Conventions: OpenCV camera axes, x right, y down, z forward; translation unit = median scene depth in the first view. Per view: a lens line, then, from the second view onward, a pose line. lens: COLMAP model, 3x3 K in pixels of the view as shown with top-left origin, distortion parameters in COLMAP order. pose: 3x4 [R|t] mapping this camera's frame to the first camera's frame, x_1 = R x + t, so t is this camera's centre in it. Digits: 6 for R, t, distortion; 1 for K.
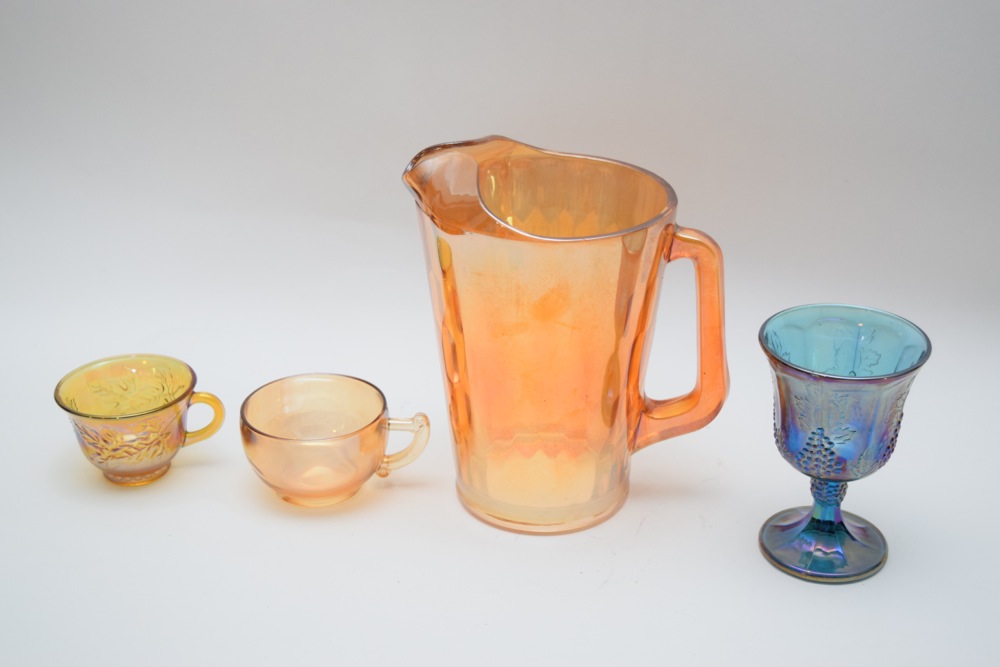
lens RADIAL K [[1473.4, 0, 500.0], [0, 1473.4, 333.5], [0, 0, 1]] dist [-0.012907, -0.020948]
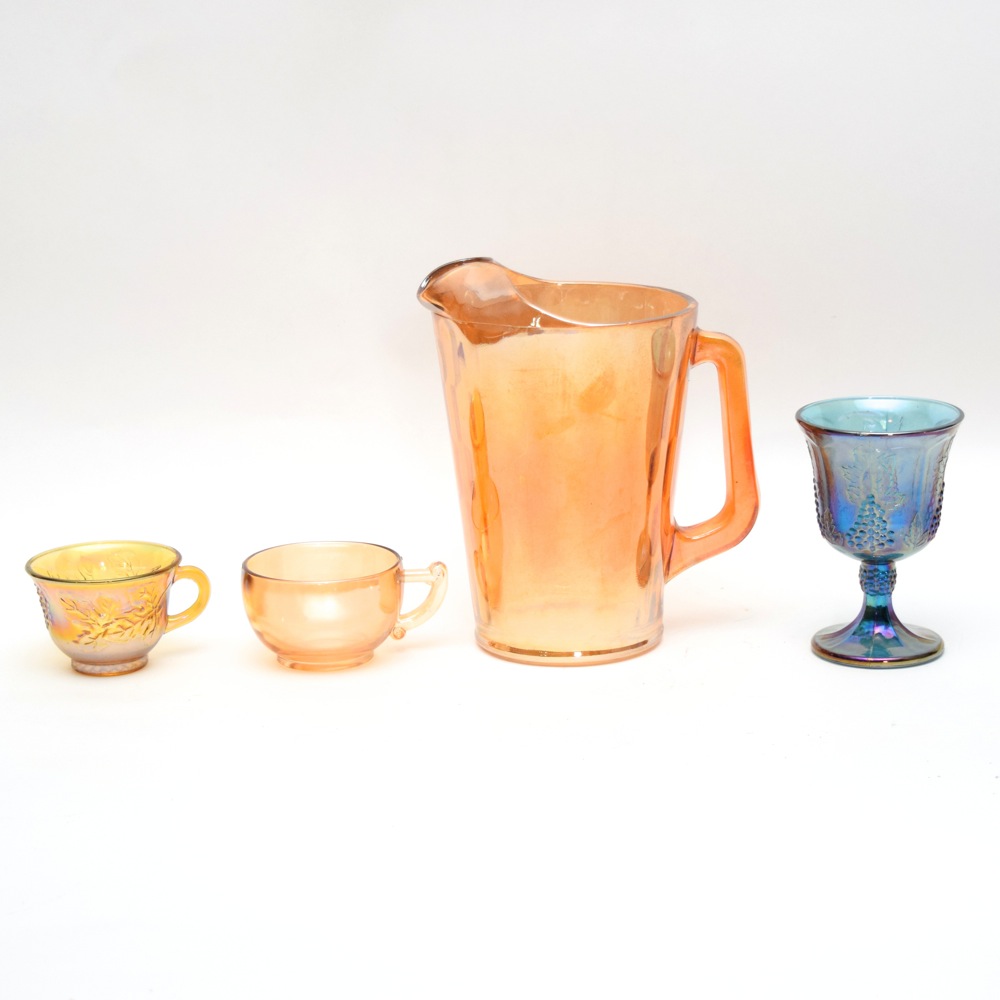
lens RADIAL K [[2773.1, 0, 500.0], [0, 2773.1, 500.0], [0, 0, 1]] dist [0.040867, -0.844172]
pose [[0.978128, -0.066824, 0.196978, -0.380756], [0.104772, 0.976365, -0.189033, 0.374819], [-0.179690, 0.205536, 0.962012, -0.736372]]
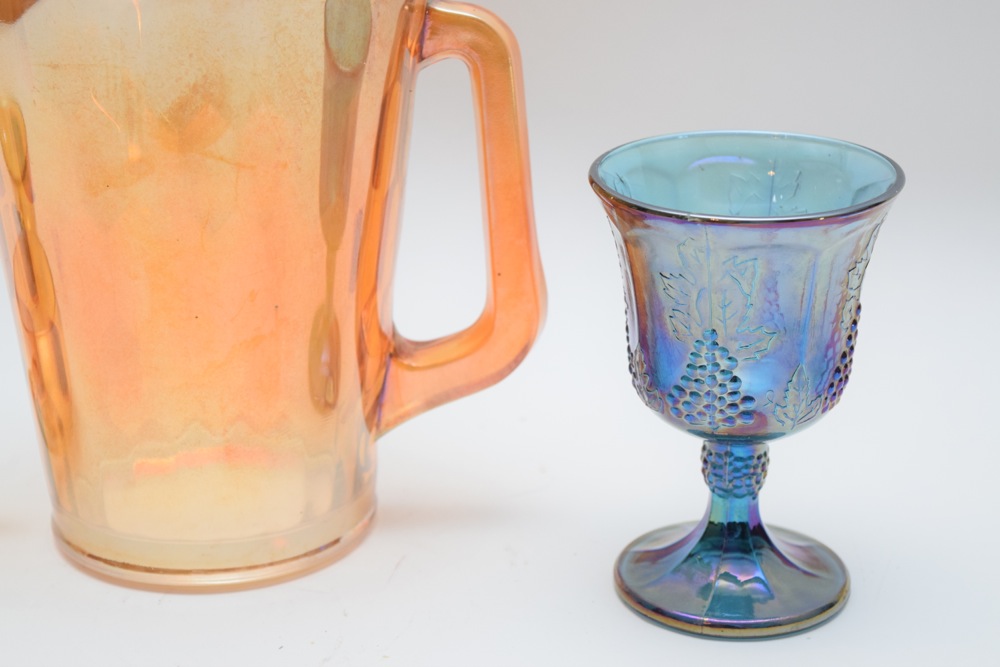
lens RADIAL K [[2181.6, 0, 500.0], [0, 2181.6, 333.5], [0, 0, 1]] dist [0.075603, 0.169467]
pose [[0.993257, -0.038123, 0.109485, 0.051487], [0.048098, 0.994783, -0.089963, 0.124200], [-0.105484, 0.094622, 0.989909, 0.209731]]
